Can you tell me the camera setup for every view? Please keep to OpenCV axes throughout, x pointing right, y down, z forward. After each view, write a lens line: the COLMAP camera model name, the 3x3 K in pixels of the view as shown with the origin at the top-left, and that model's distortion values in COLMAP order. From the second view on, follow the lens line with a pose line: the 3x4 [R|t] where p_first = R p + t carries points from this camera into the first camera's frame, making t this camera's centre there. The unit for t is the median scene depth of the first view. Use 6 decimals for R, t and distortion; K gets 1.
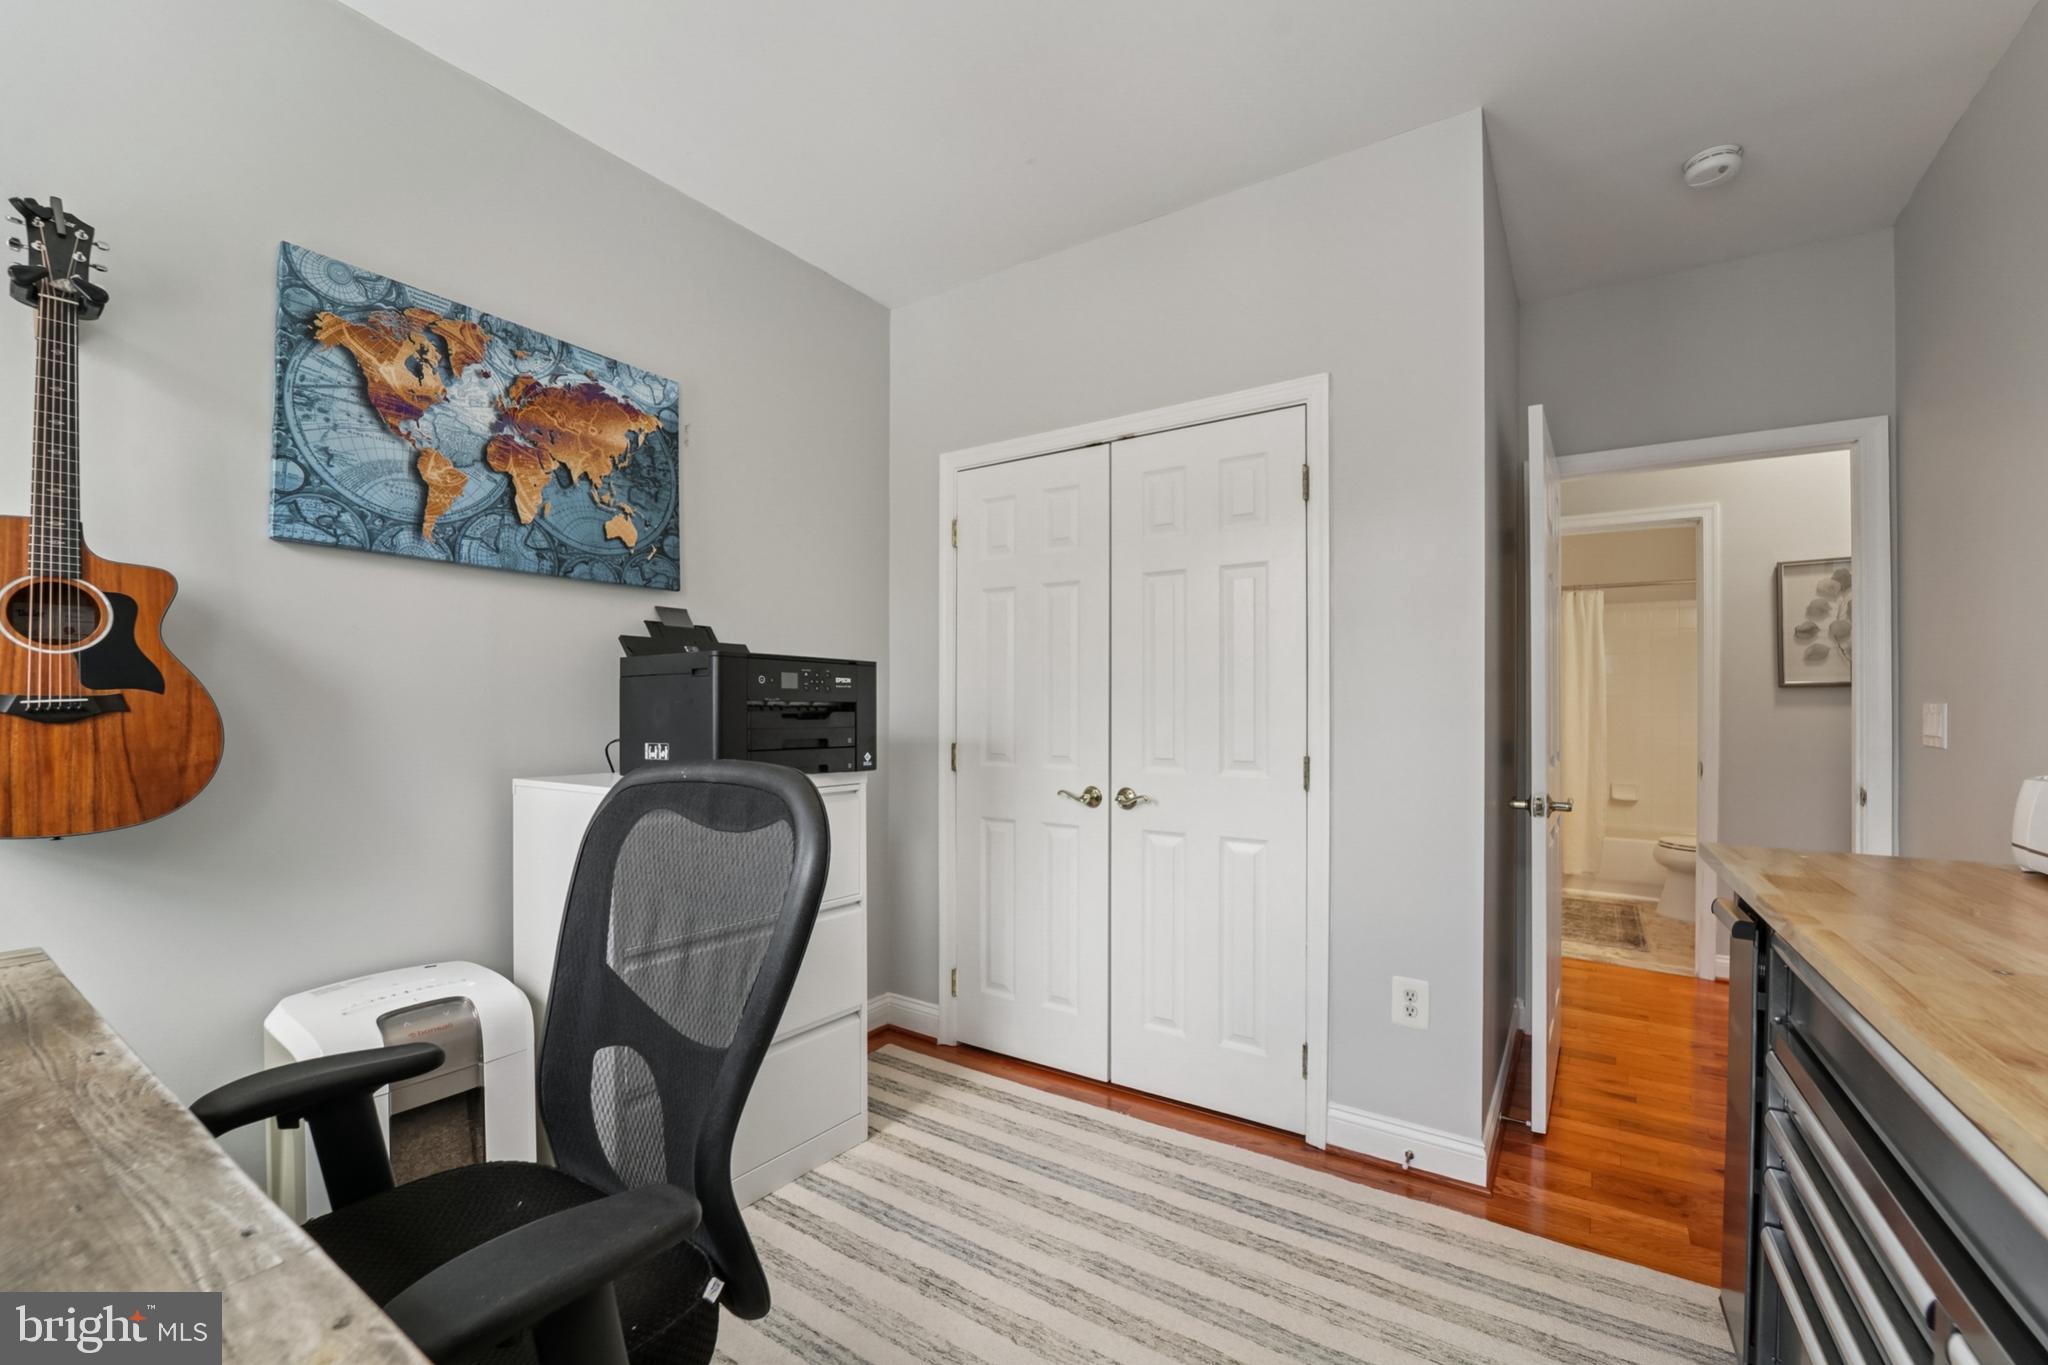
lens RADIAL K [[835.9, 0, 1031.6], [0, 835.9, 690.4], [0, 0, 1]] dist [-0.022212, 0.000000]
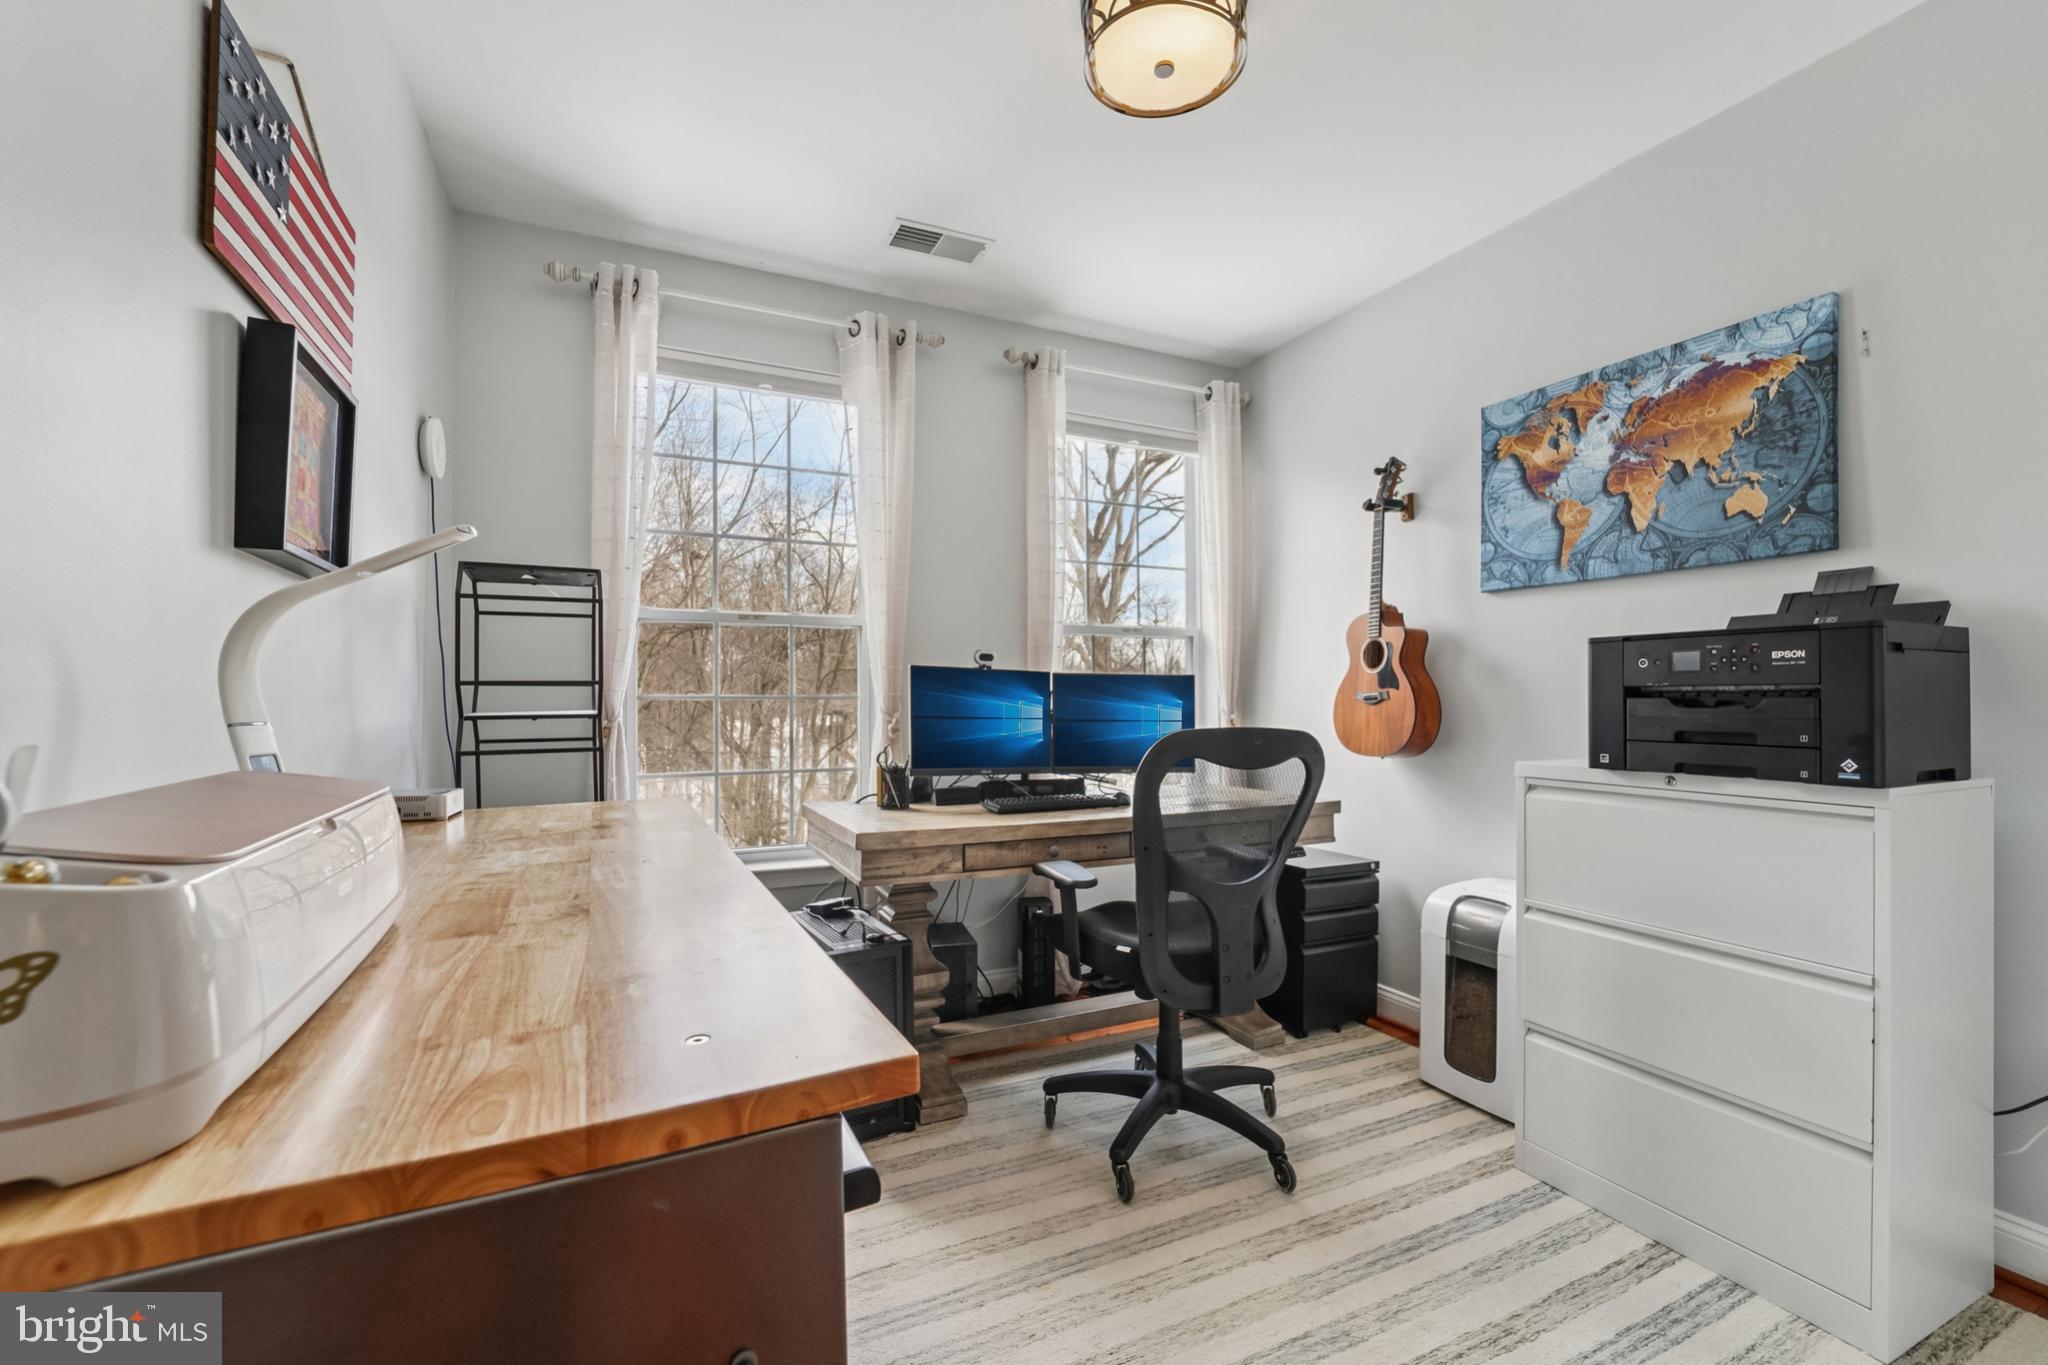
lens RADIAL K [[835.9, 0, 1031.6], [0, 835.9, 690.4], [0, 0, 1]] dist [-0.022212, 0.000000]
pose [[-0.505150, -0.015020, -0.862901, 0.767930], [0.017089, 0.999478, -0.027401, 0.031044], [0.862862, -0.028587, -0.504630, 0.849965]]
